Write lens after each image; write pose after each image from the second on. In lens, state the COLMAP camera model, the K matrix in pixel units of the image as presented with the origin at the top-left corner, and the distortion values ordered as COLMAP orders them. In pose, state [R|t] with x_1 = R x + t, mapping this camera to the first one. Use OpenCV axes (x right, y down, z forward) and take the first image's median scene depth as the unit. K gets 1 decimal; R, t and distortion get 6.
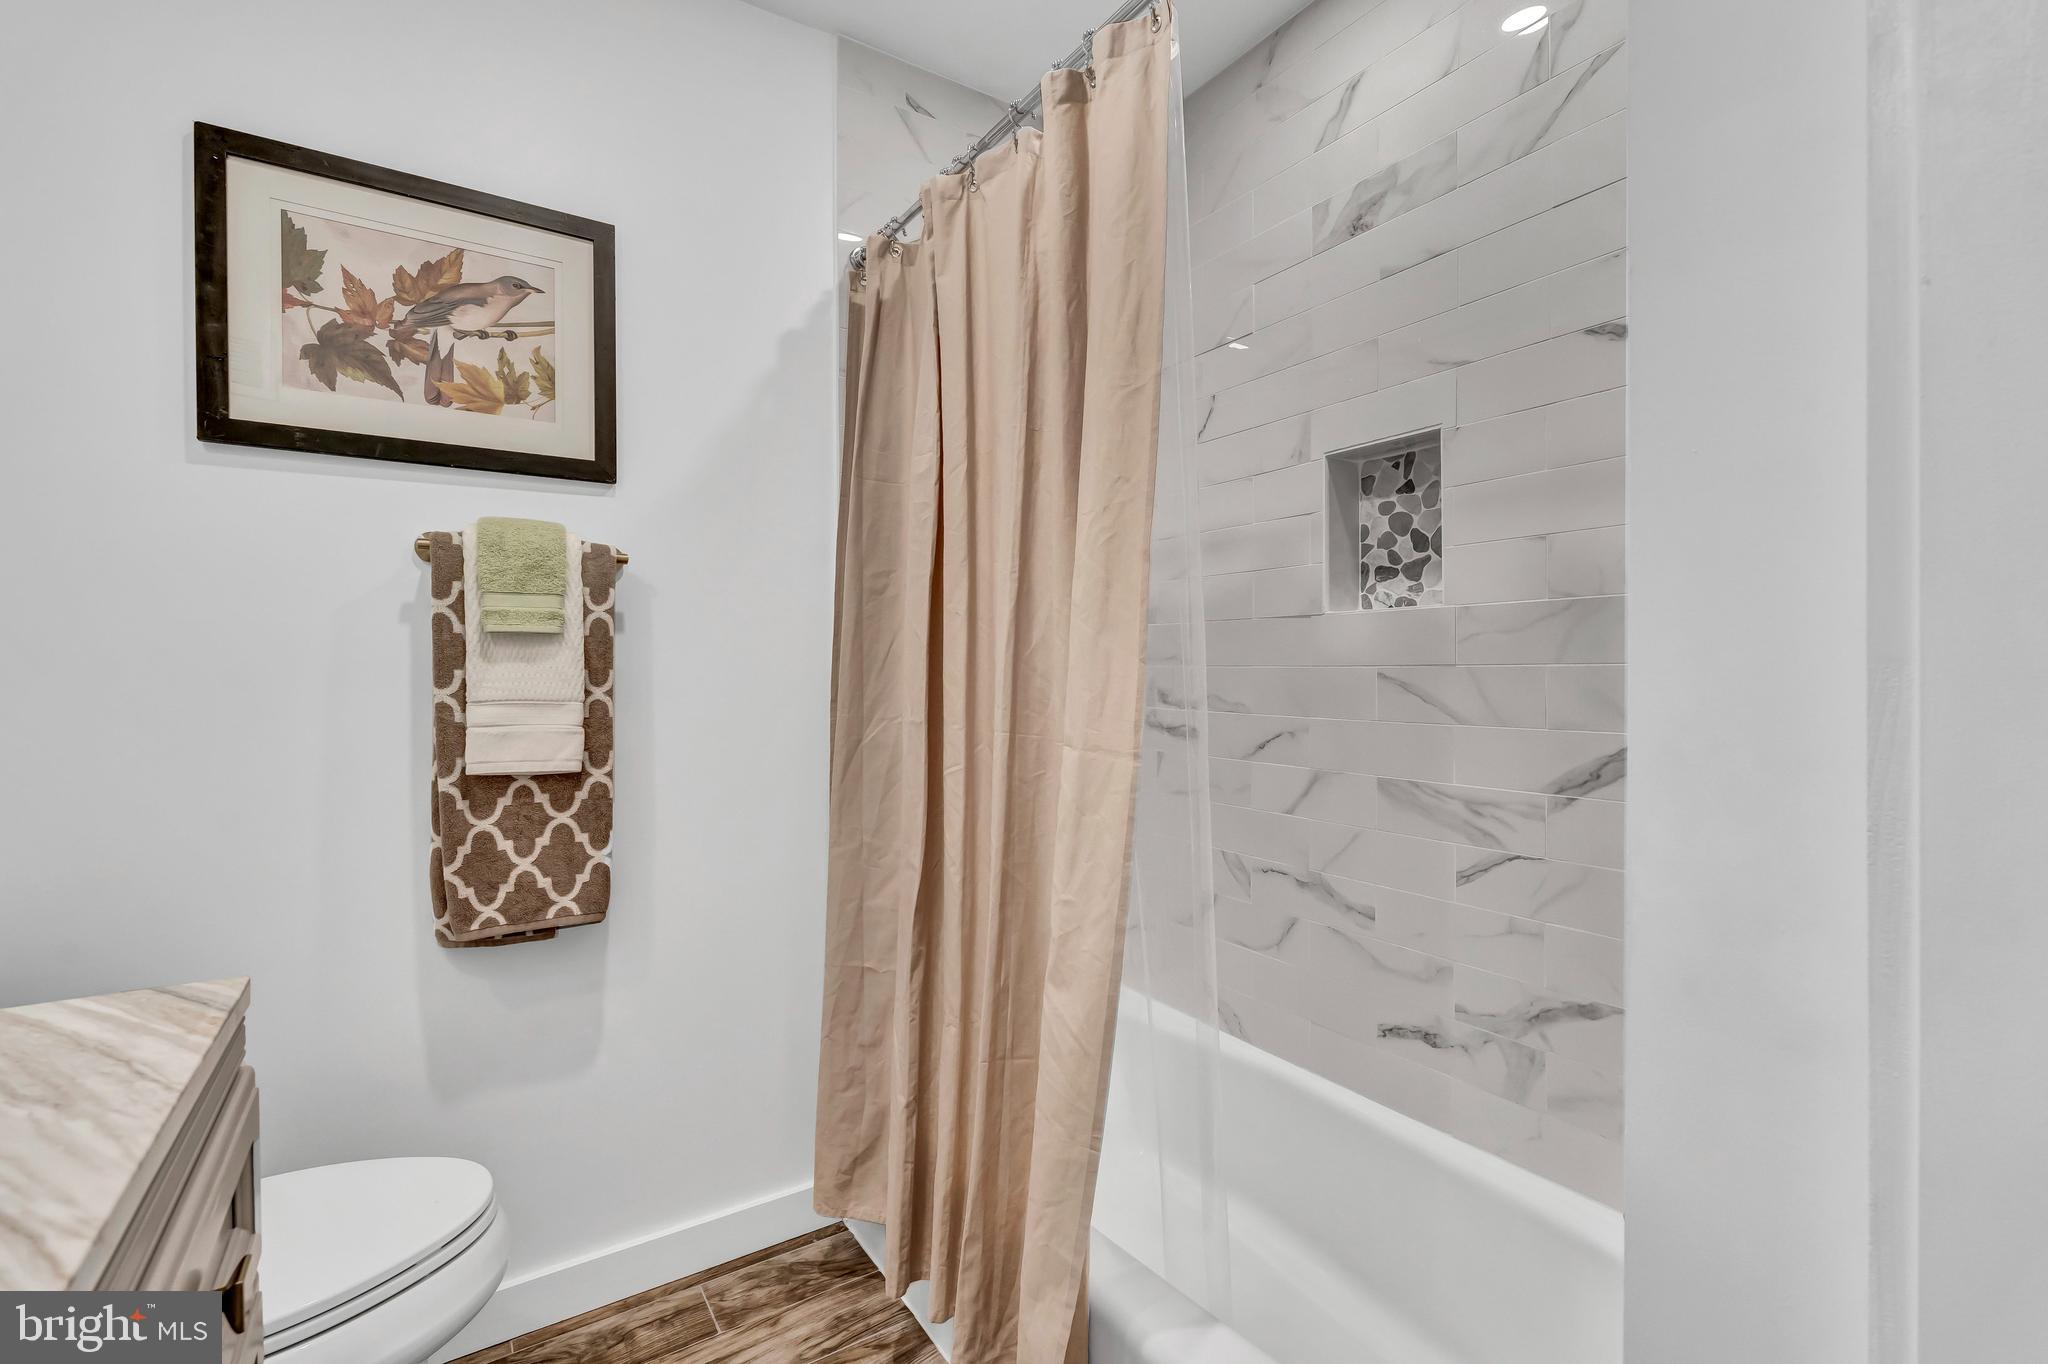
lens RADIAL K [[921.5, 0, 1015.7], [0, 921.5, 686.5], [0, 0, 1]] dist [-0.001454, 0.000793]
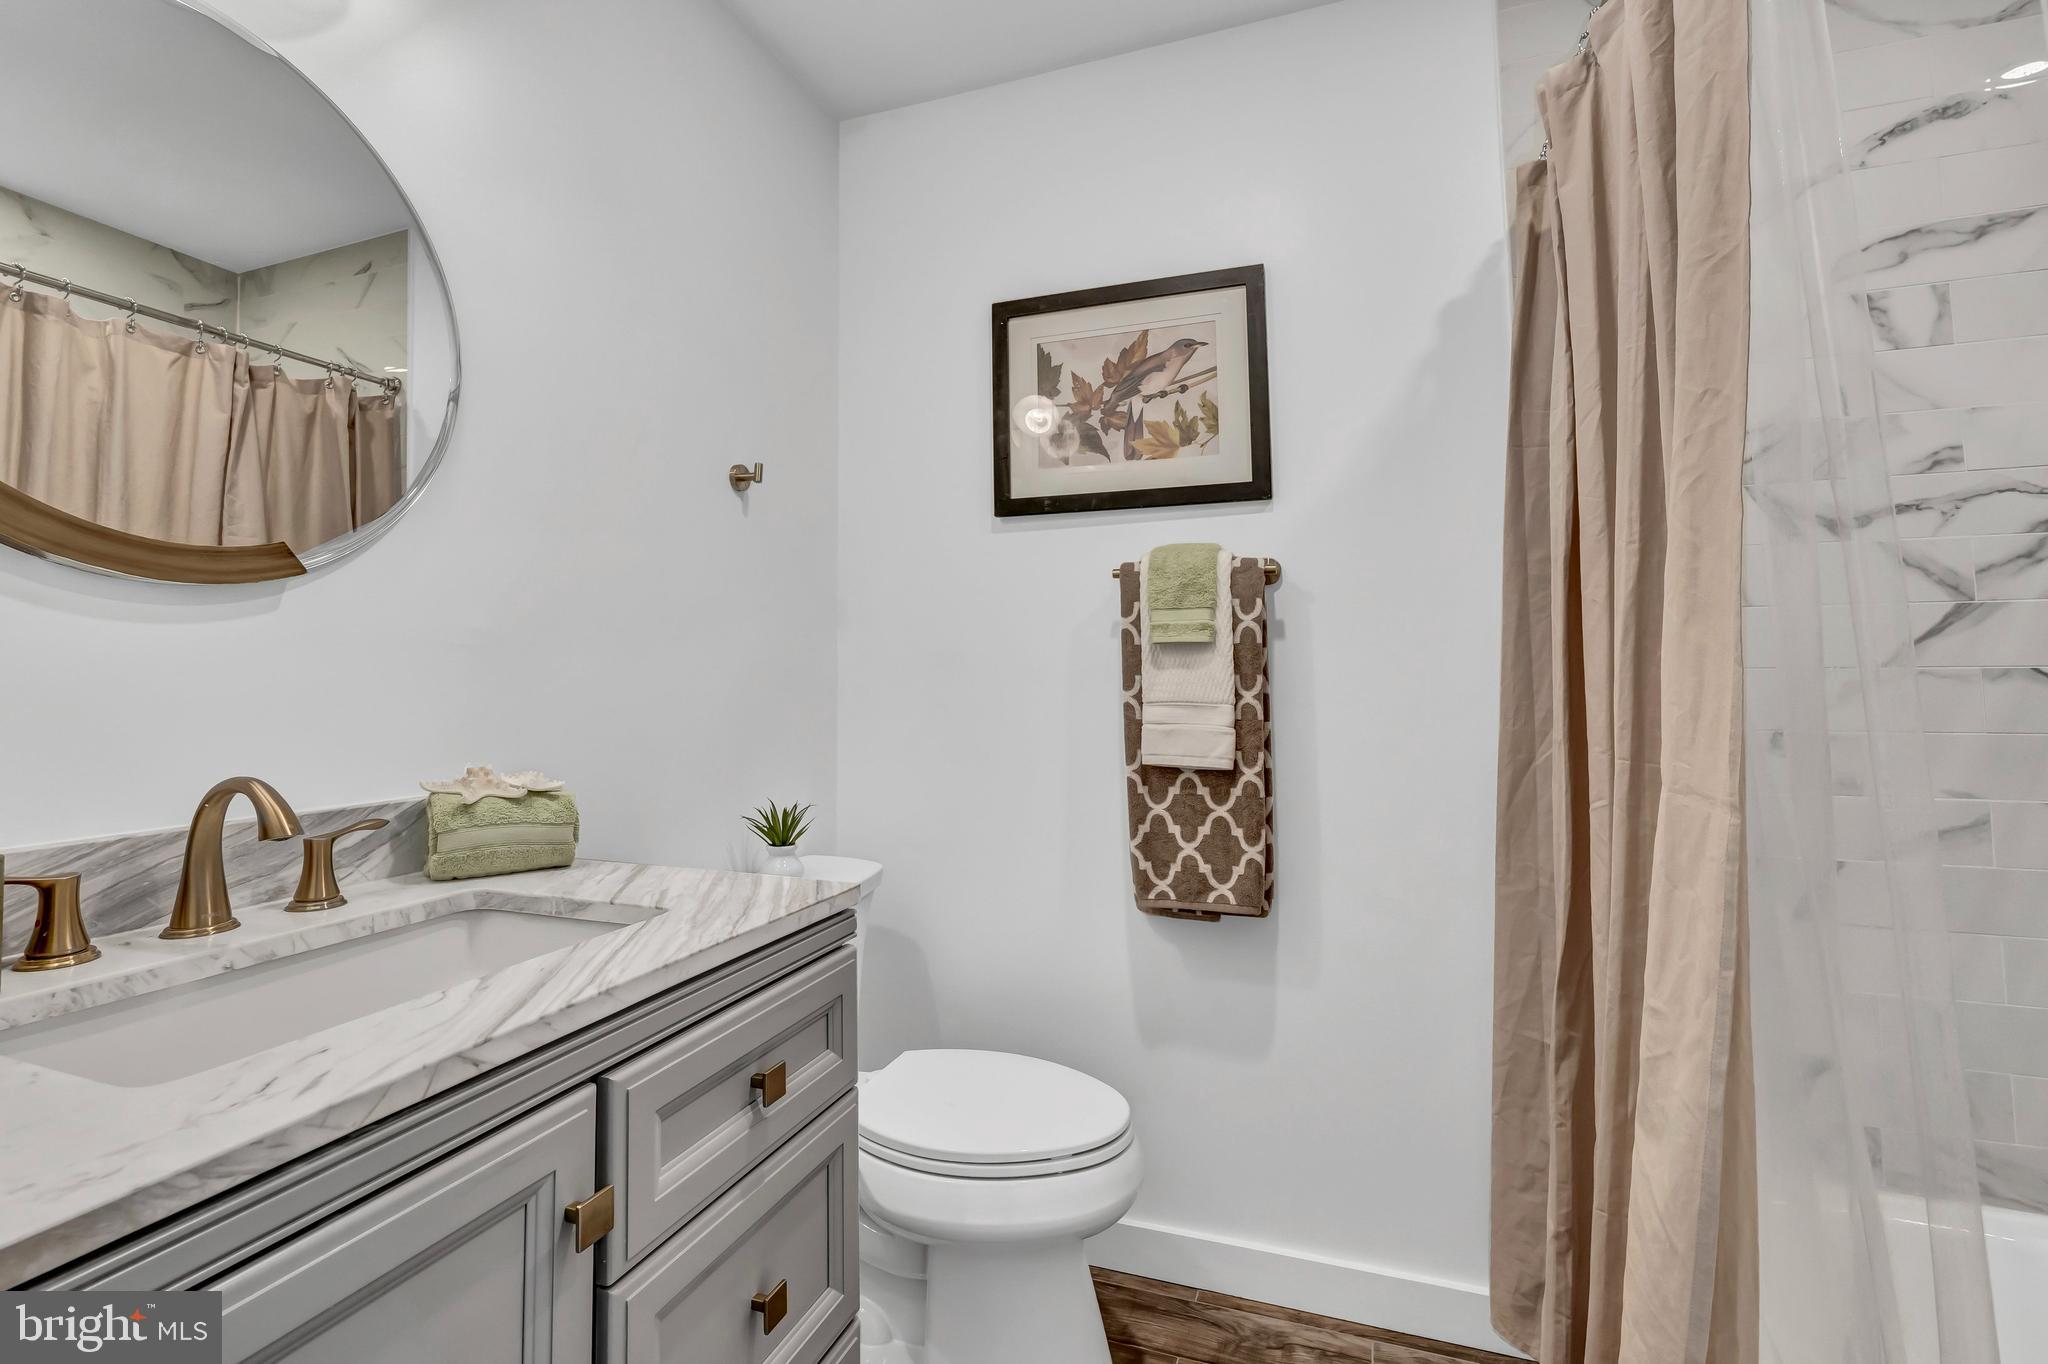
lens RADIAL K [[921.5, 0, 984.0], [0, 921.5, 625.9], [0, 0, 1]] dist [-0.001454, 0.000793]
pose [[0.590627, -0.045264, -0.805674, 0.234348], [-0.010193, 0.997927, -0.063537, -0.003925], [0.806881, 0.045739, 0.588941, 0.124101]]
